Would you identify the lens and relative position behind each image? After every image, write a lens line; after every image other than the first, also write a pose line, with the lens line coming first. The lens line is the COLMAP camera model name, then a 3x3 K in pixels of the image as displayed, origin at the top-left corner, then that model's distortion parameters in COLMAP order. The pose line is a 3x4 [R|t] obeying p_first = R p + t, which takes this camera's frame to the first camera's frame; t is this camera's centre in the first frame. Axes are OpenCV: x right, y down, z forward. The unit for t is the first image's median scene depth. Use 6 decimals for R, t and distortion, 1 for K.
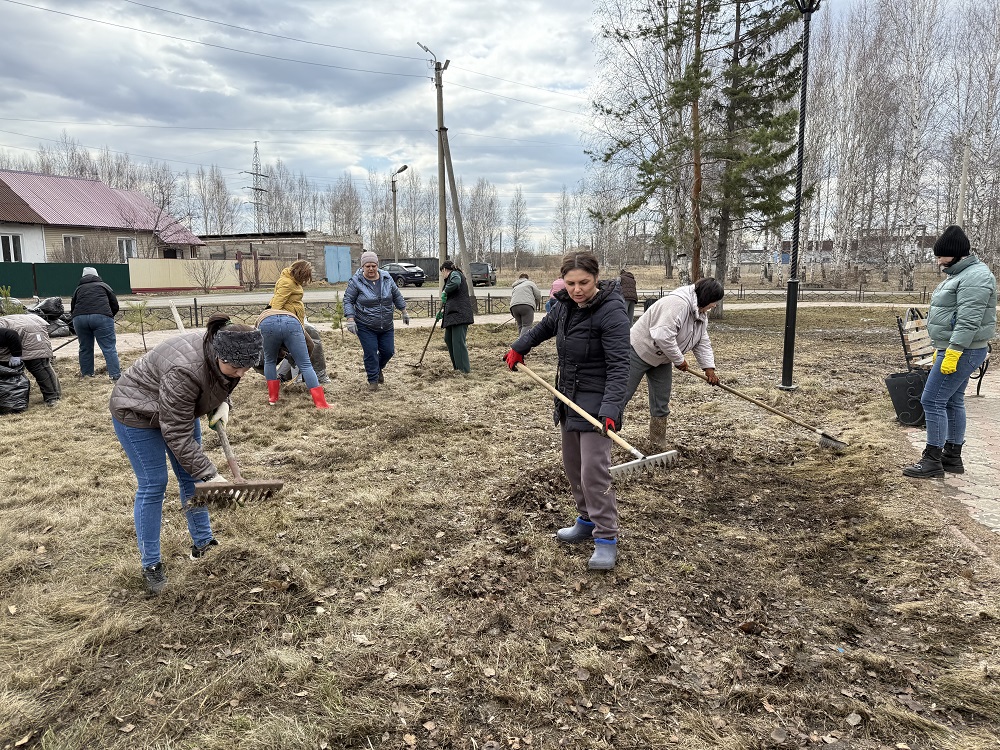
lens RADIAL K [[736.2, 0, 500.0], [0, 736.2, 375.0], [0, 0, 1]] dist [-0.059495, 0.000321]
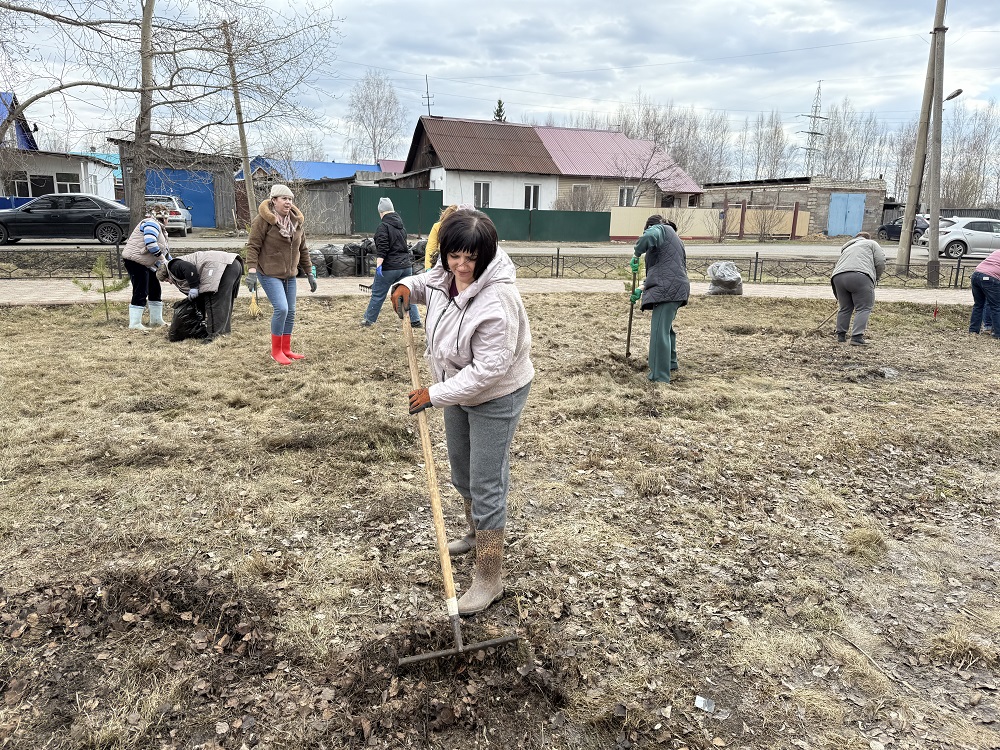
lens RADIAL K [[728.7, 0, 500.0], [0, 728.7, 375.0], [0, 0, 1]] dist [-0.007554, -0.003119]
pose [[0.728128, 0.150596, -0.668693, 0.083461], [-0.105921, 0.988568, 0.107300, -0.013307], [0.677208, -0.007299, 0.735756, 0.092880]]
